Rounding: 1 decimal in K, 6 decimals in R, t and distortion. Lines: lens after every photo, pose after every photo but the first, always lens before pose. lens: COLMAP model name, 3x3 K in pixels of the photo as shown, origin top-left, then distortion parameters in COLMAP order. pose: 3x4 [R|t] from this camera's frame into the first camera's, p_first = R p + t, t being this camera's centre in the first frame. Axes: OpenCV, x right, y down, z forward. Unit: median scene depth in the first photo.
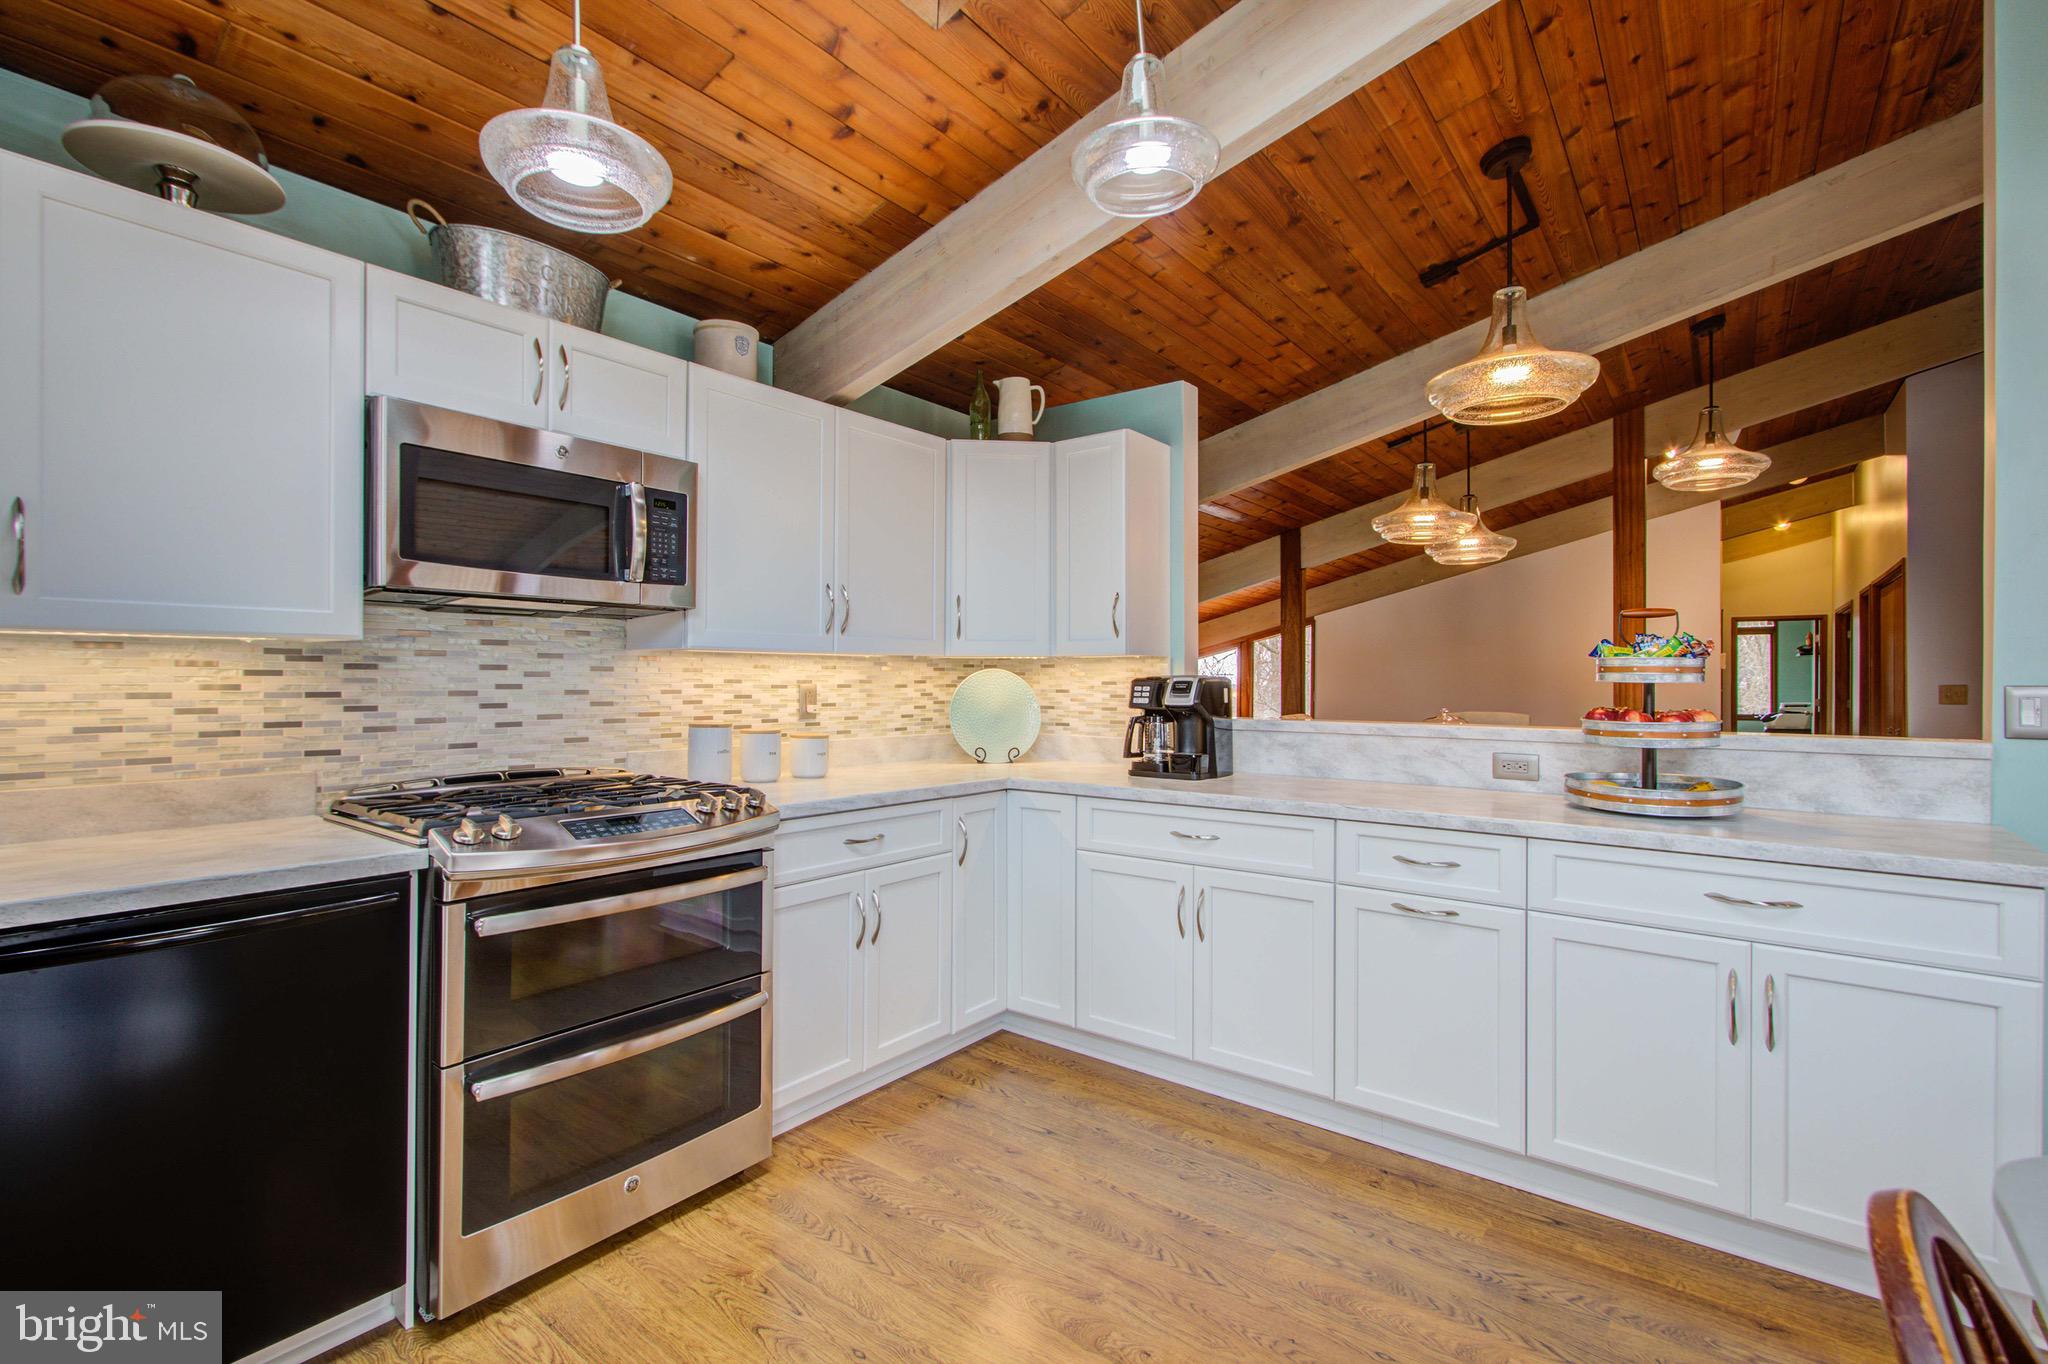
lens RADIAL K [[919.8, 0, 1010.1], [0, 919.8, 683.6], [0, 0, 1]] dist [-0.003235, 0.002872]
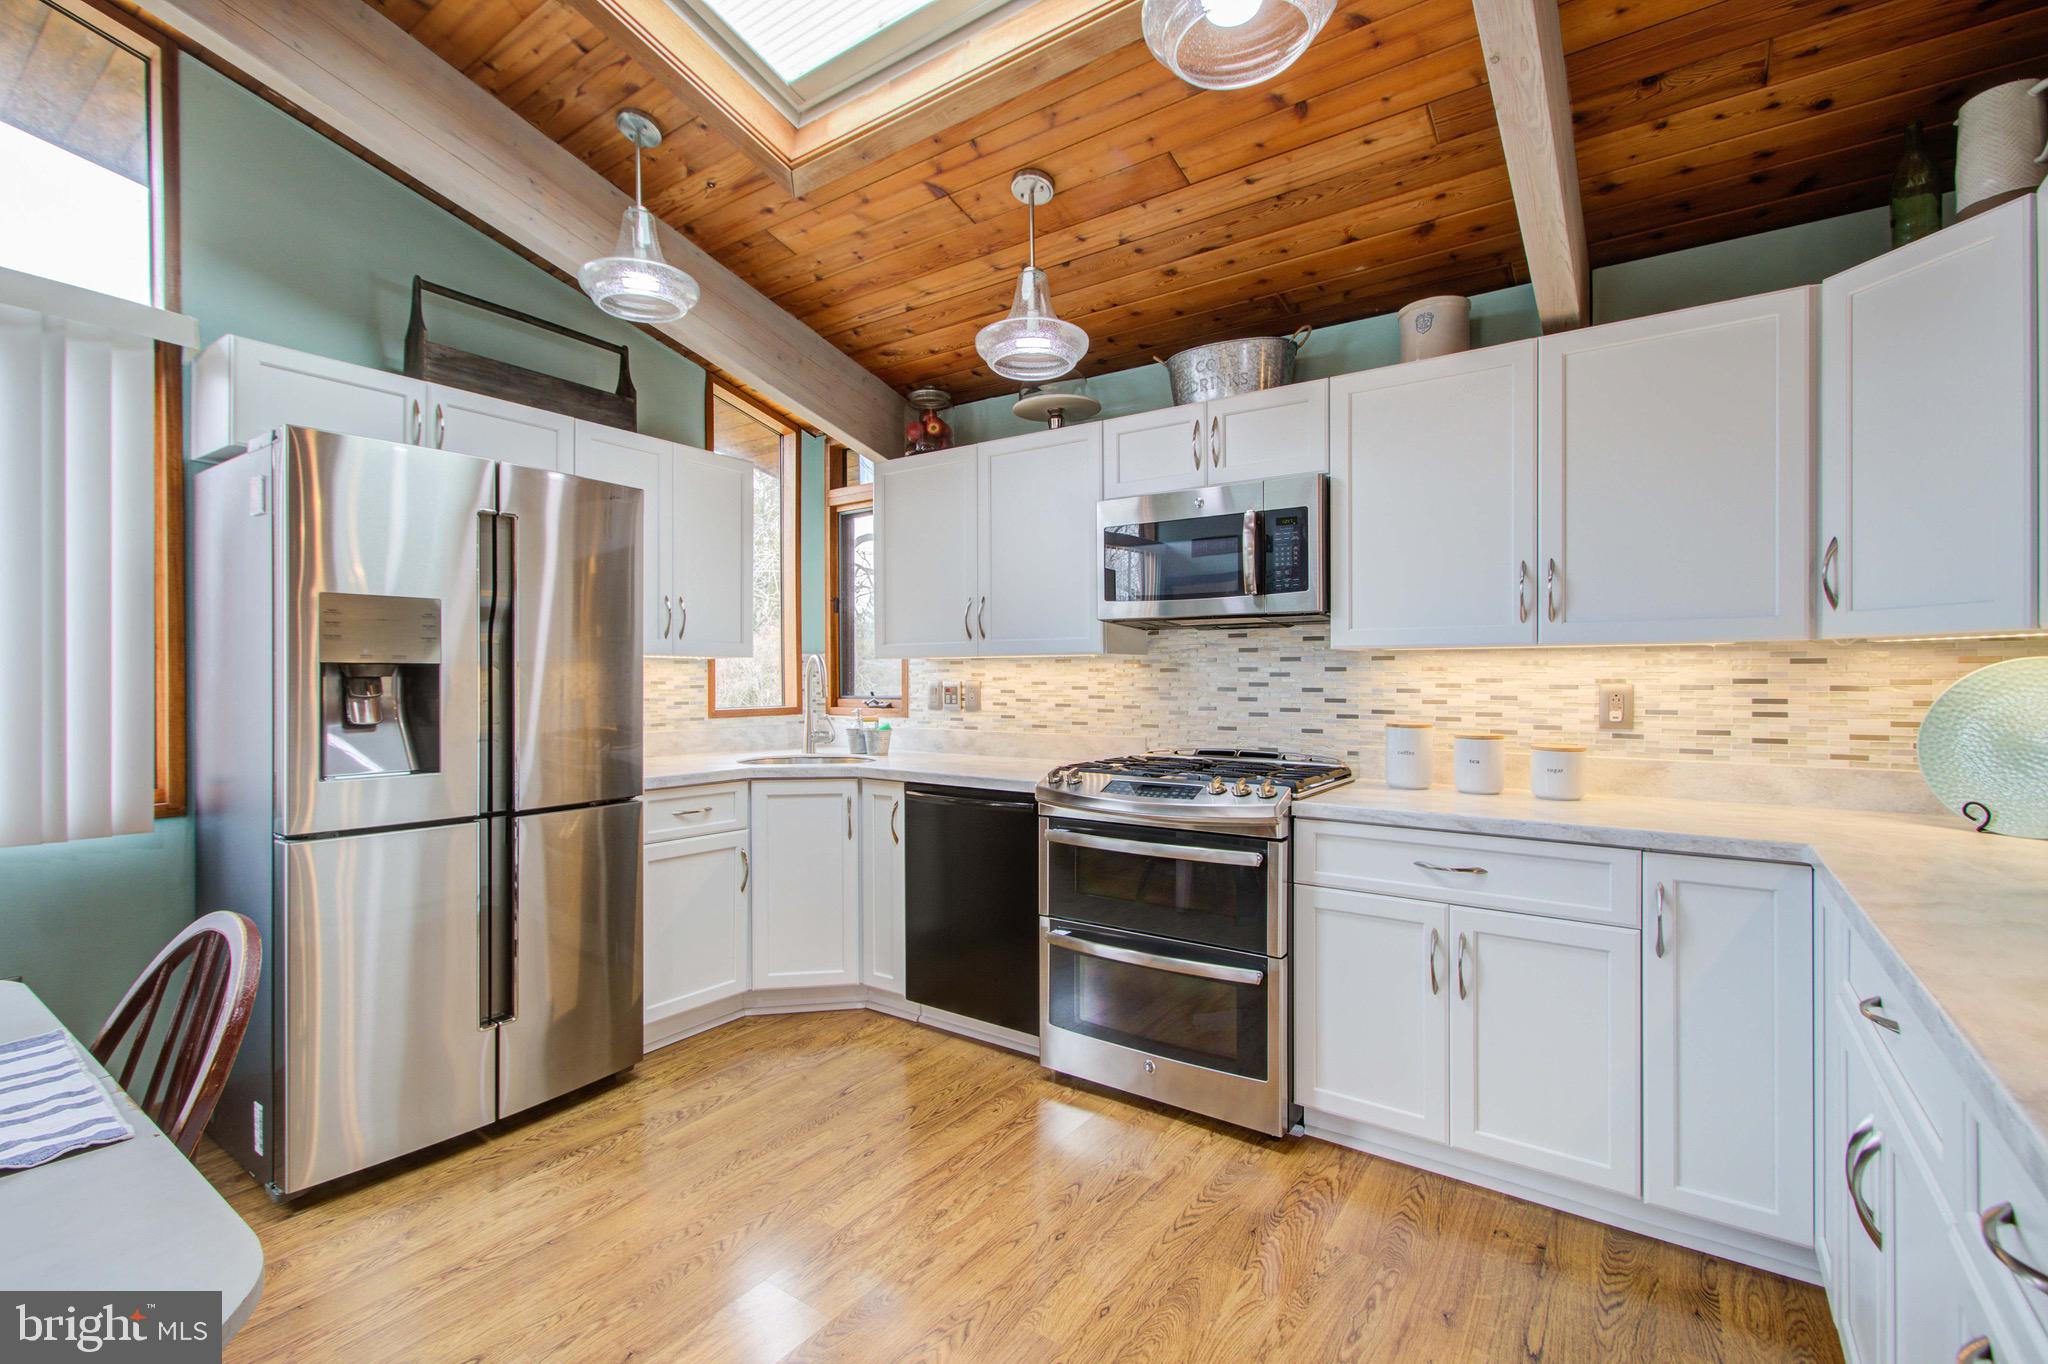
lens RADIAL K [[919.8, 0, 1002.1], [0, 919.8, 684.3], [0, 0, 1]] dist [-0.003235, 0.002872]
pose [[0.026045, 0.001153, -0.999660, 0.704218], [-0.004856, 0.999988, 0.001027, 0.003295], [0.999649, 0.004828, 0.026050, 0.603573]]
